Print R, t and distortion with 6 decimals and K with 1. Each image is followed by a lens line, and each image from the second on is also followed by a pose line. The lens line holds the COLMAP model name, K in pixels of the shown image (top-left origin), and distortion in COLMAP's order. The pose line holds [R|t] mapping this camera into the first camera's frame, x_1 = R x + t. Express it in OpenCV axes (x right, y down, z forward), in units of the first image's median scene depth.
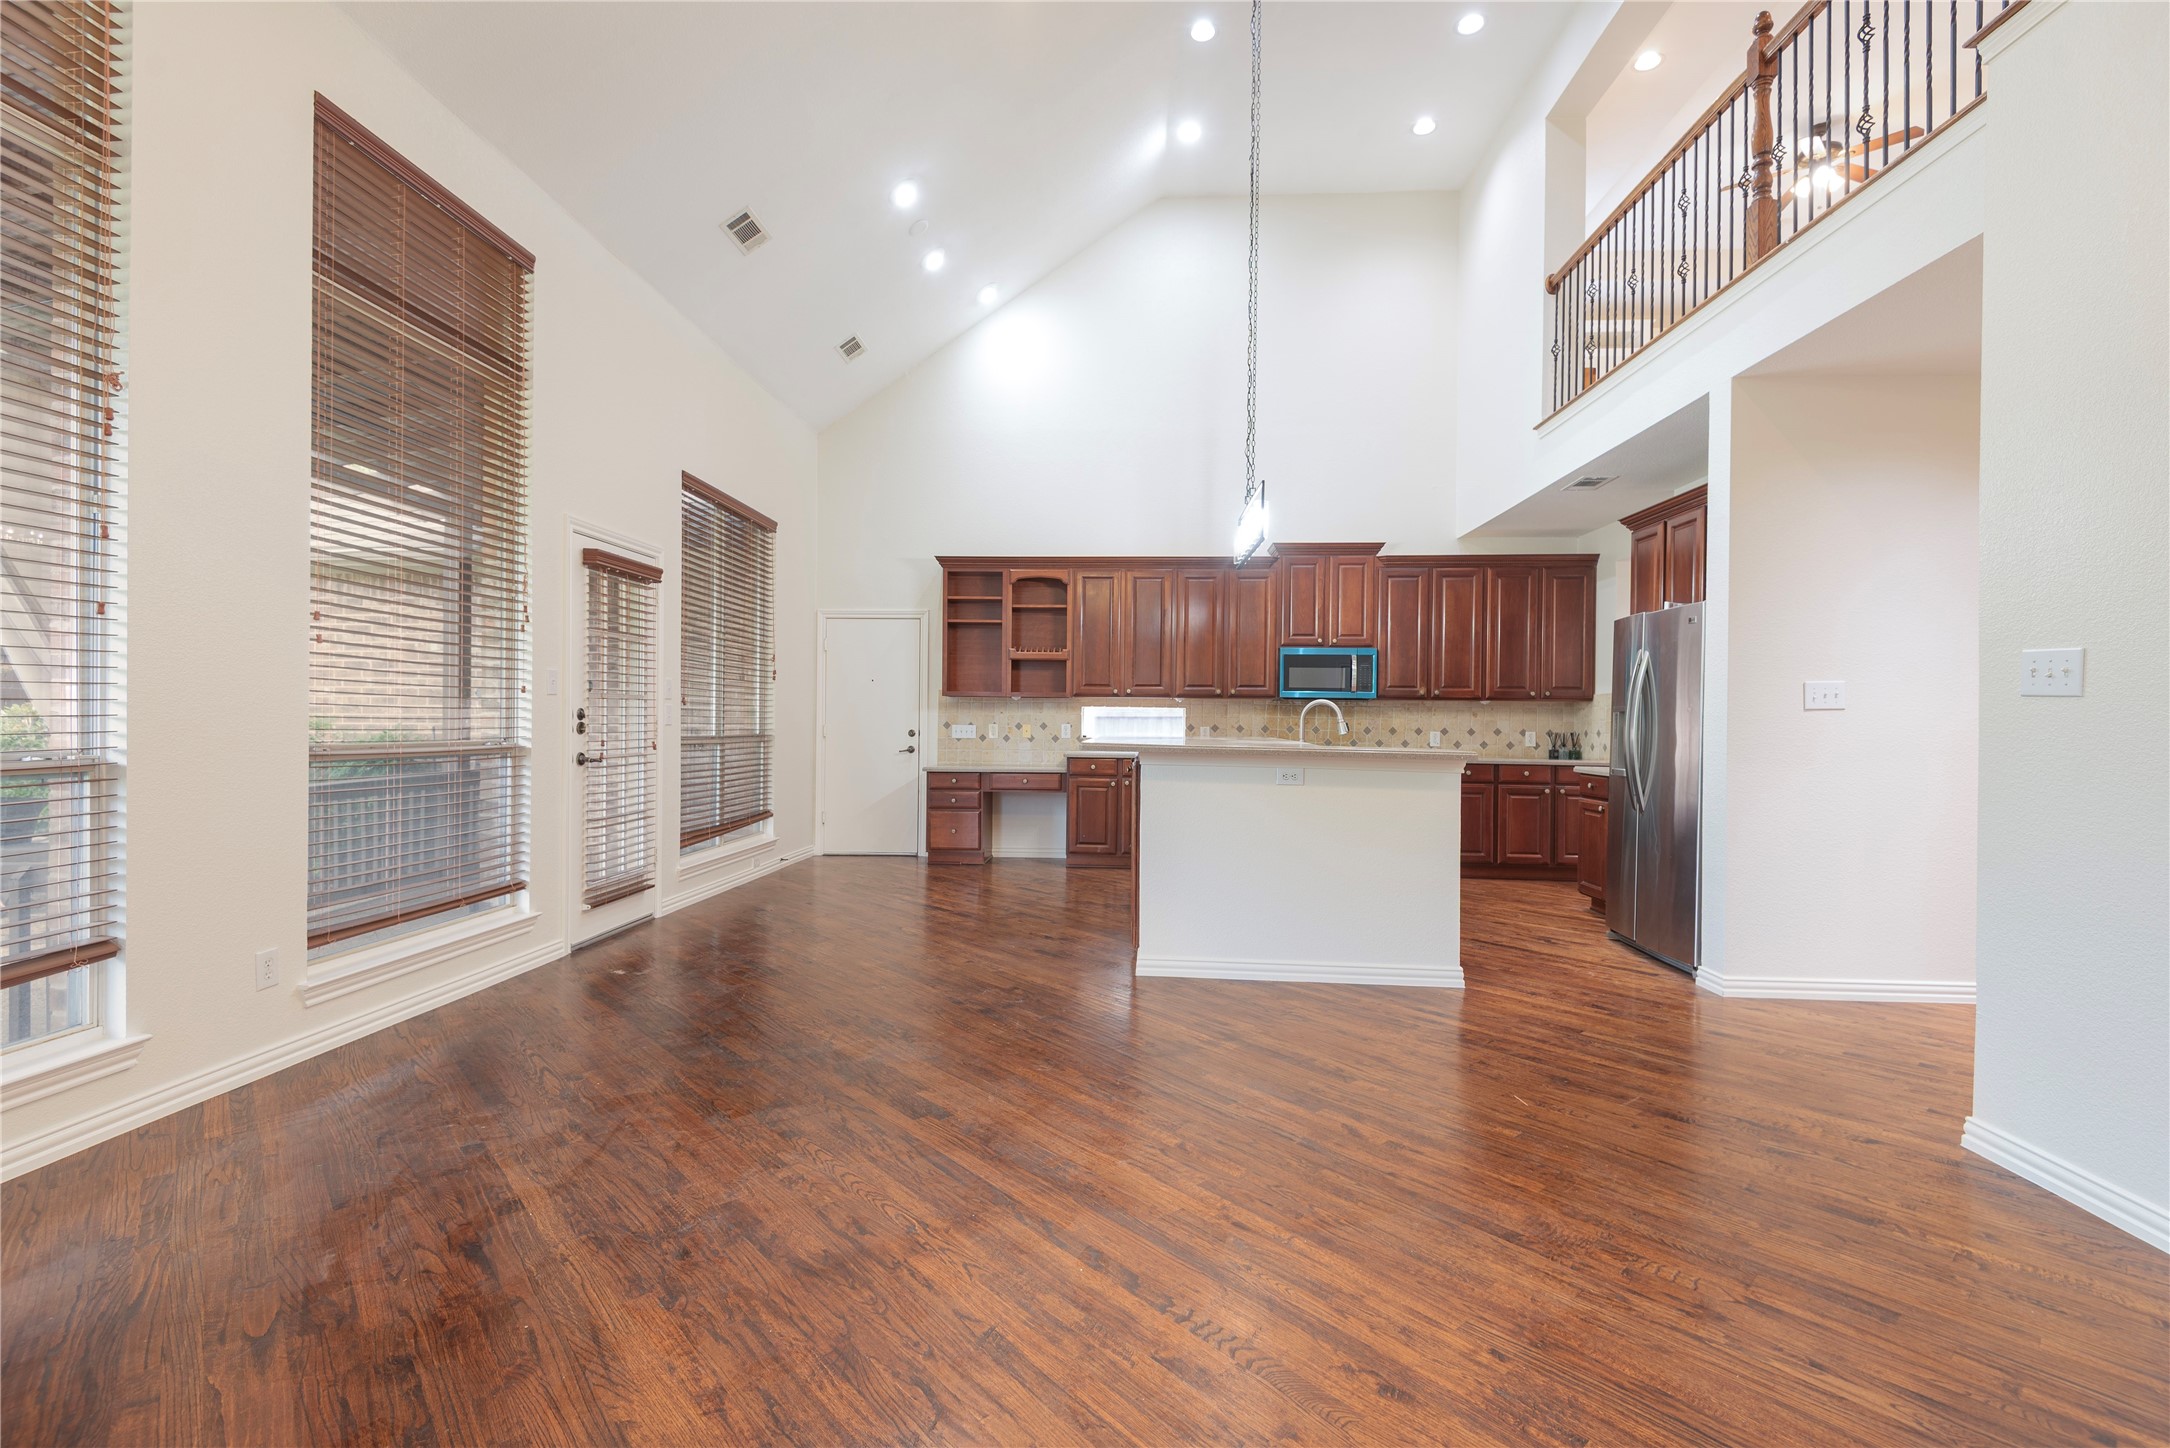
lens RADIAL K [[977.4, 0, 1074.7], [0, 977.4, 722.6], [0, 0, 1]] dist [0.025266, -0.016205]
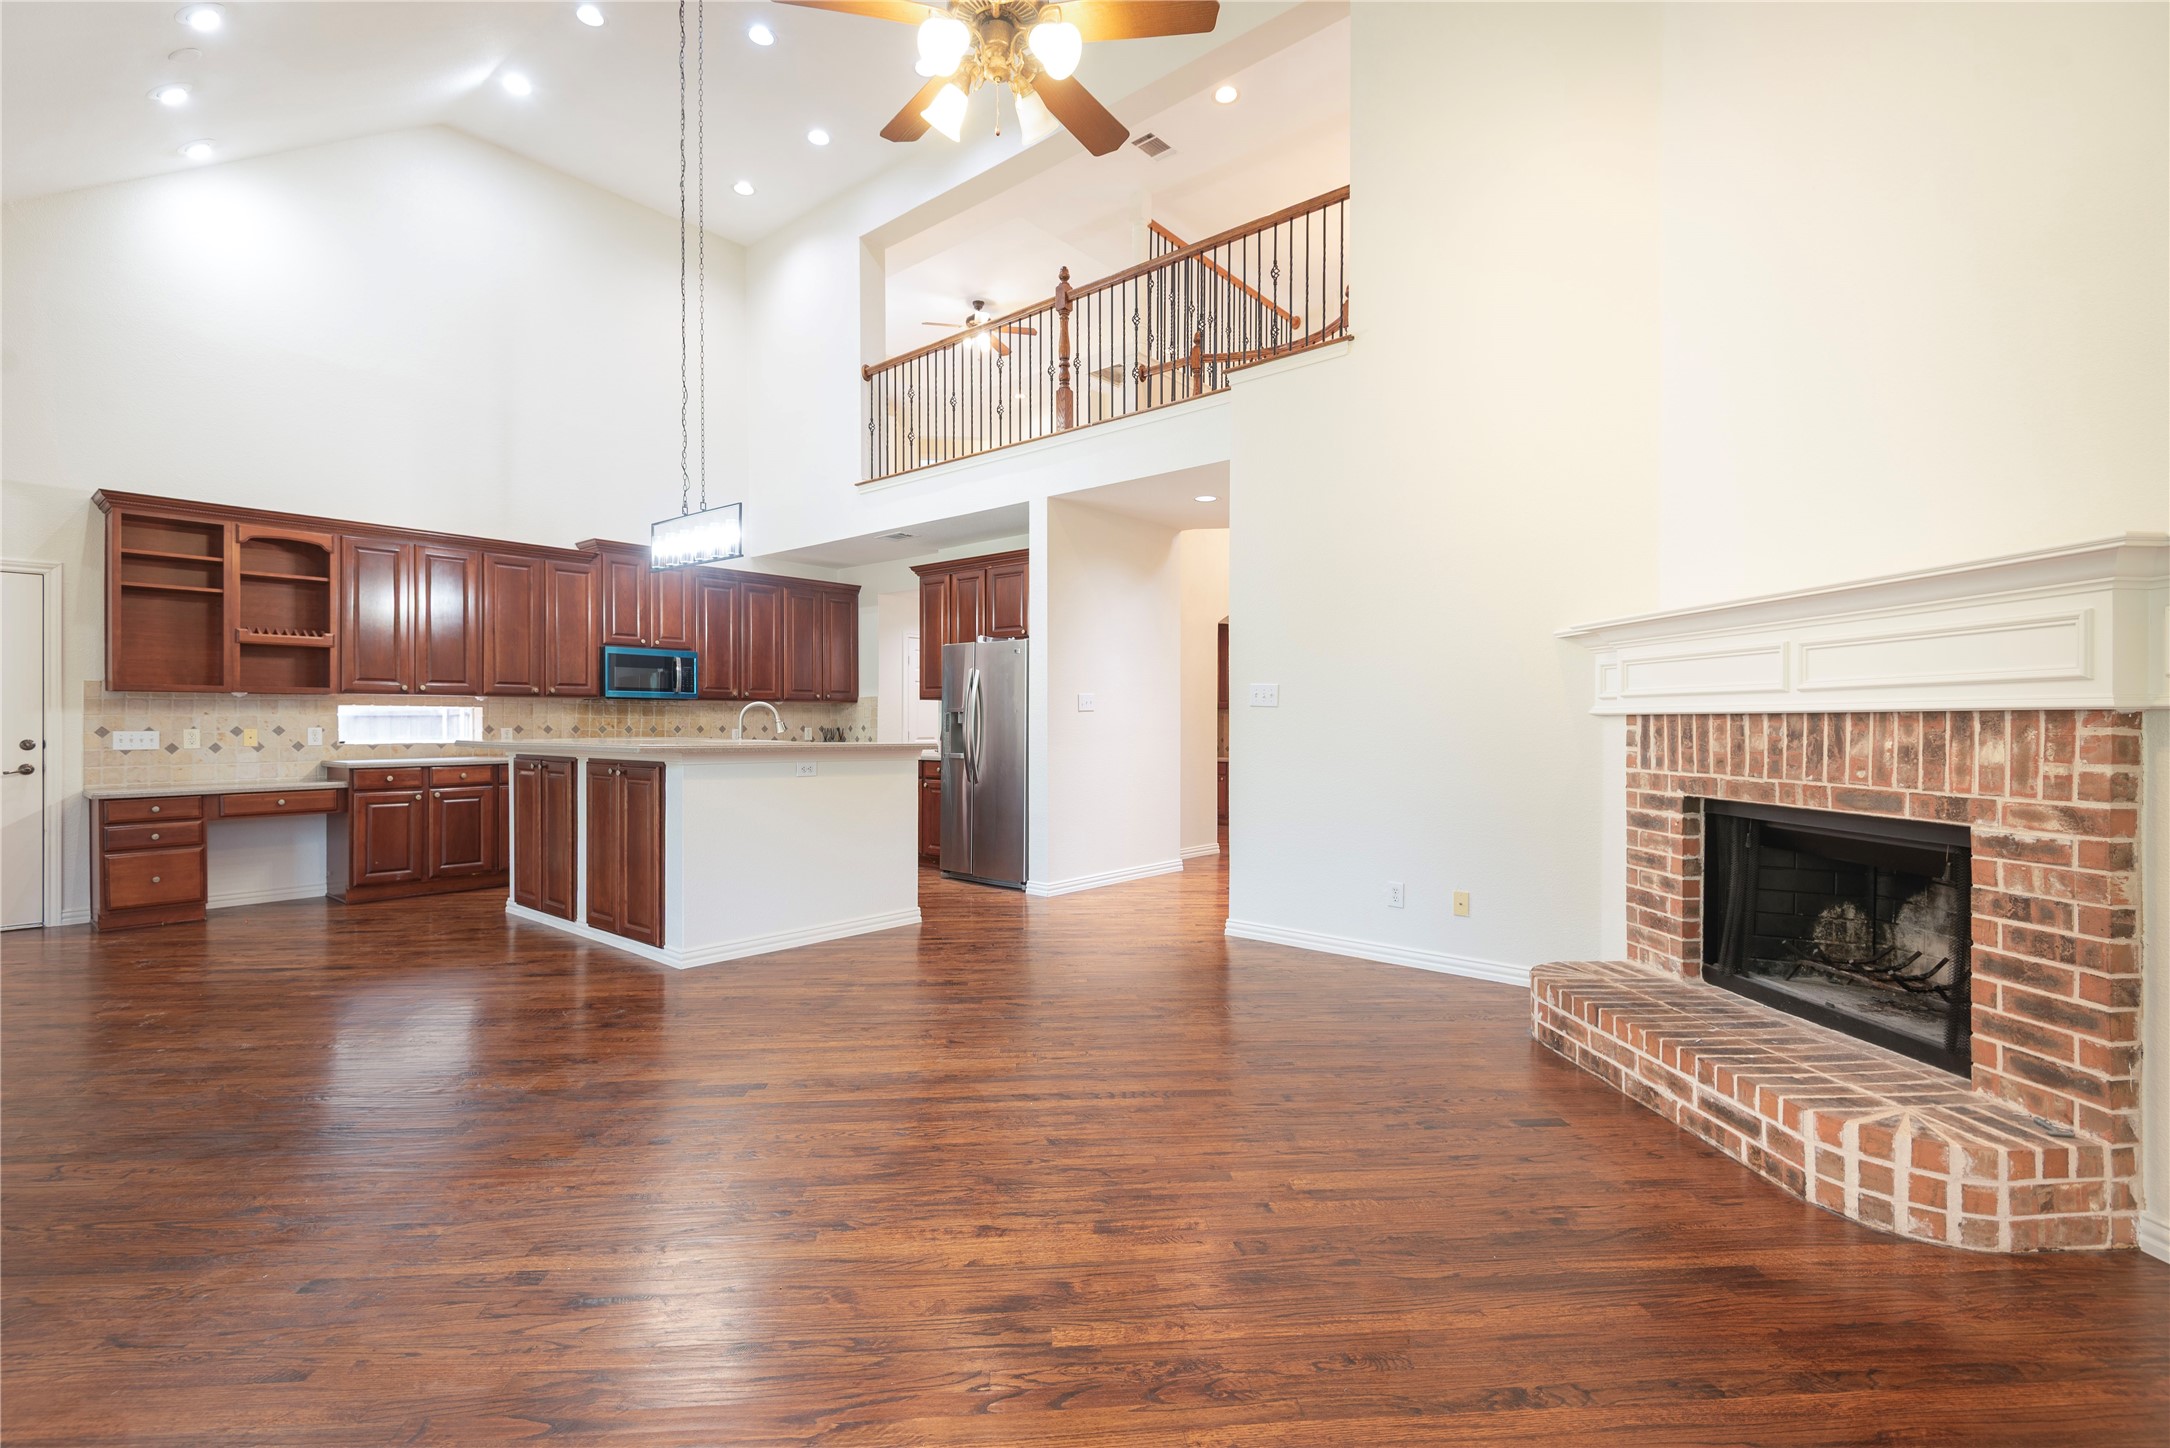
lens RADIAL K [[977.4, 0, 1085.3], [0, 977.4, 721.0], [0, 0, 1]] dist [0.025266, -0.016205]
pose [[0.598879, -0.010286, 0.800774, -0.293567], [0.008007, 0.999944, 0.006856, -0.004587], [-0.800800, 0.002306, 0.598928, 0.019416]]
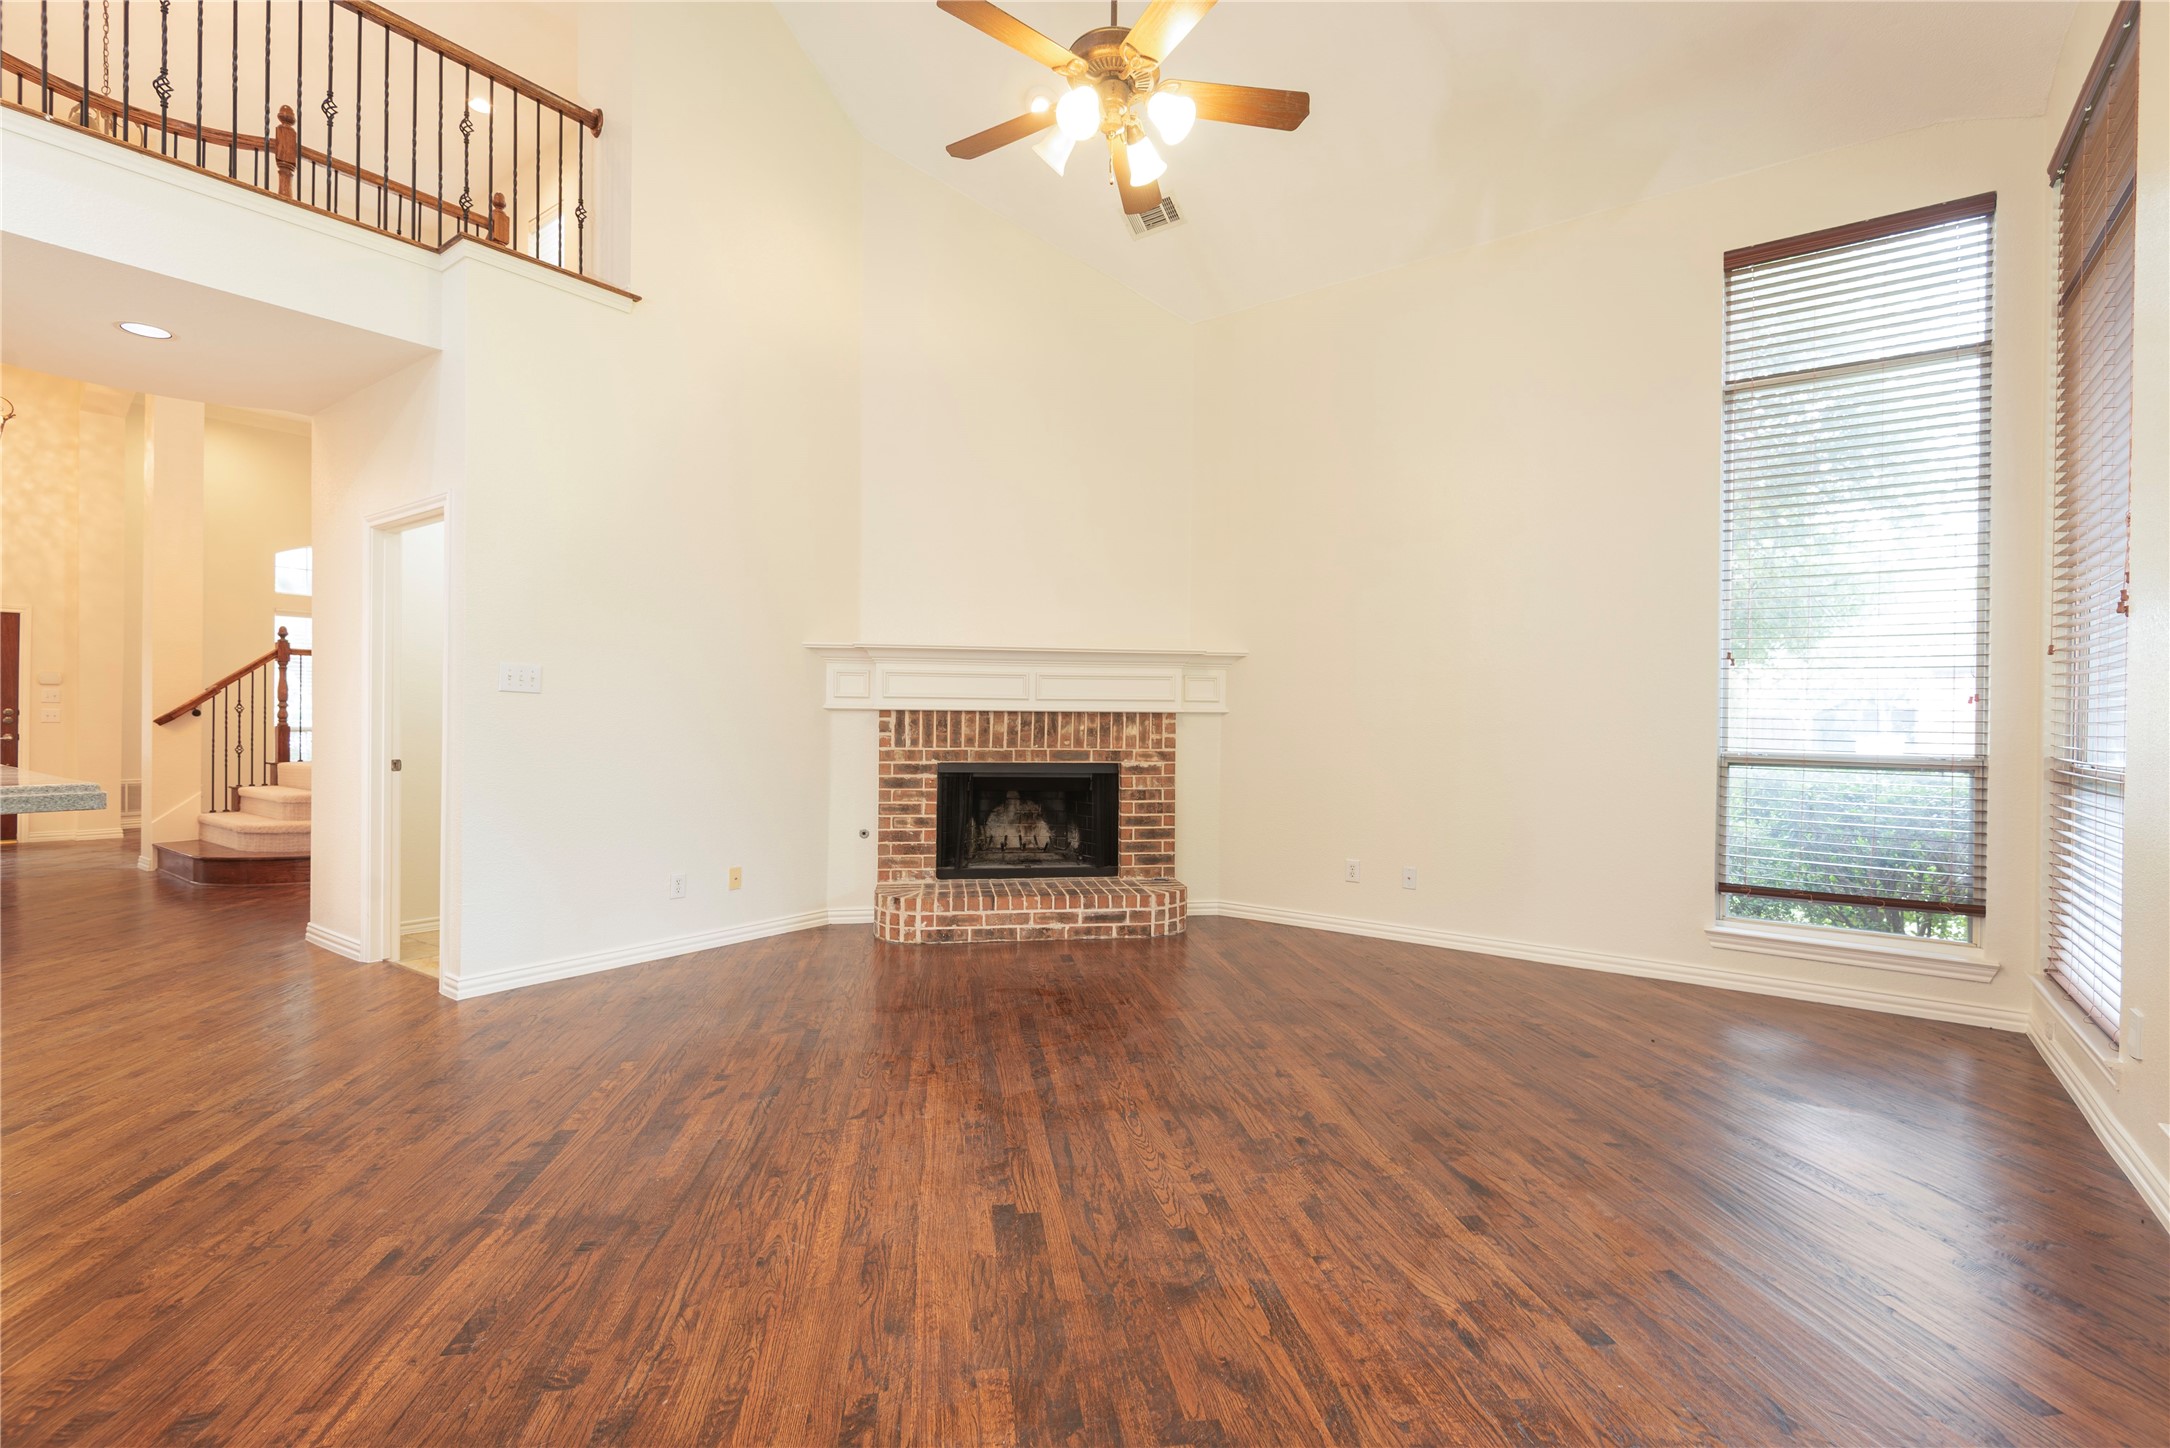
lens RADIAL K [[977.4, 0, 1078.3], [0, 977.4, 719.9], [0, 0, 1]] dist [0.025266, -0.016205]
pose [[-0.839876, -0.020346, 0.542397, -0.229948], [-0.017387, 0.999793, 0.010581, -0.004962], [-0.542500, -0.000544, -0.840056, 0.614287]]
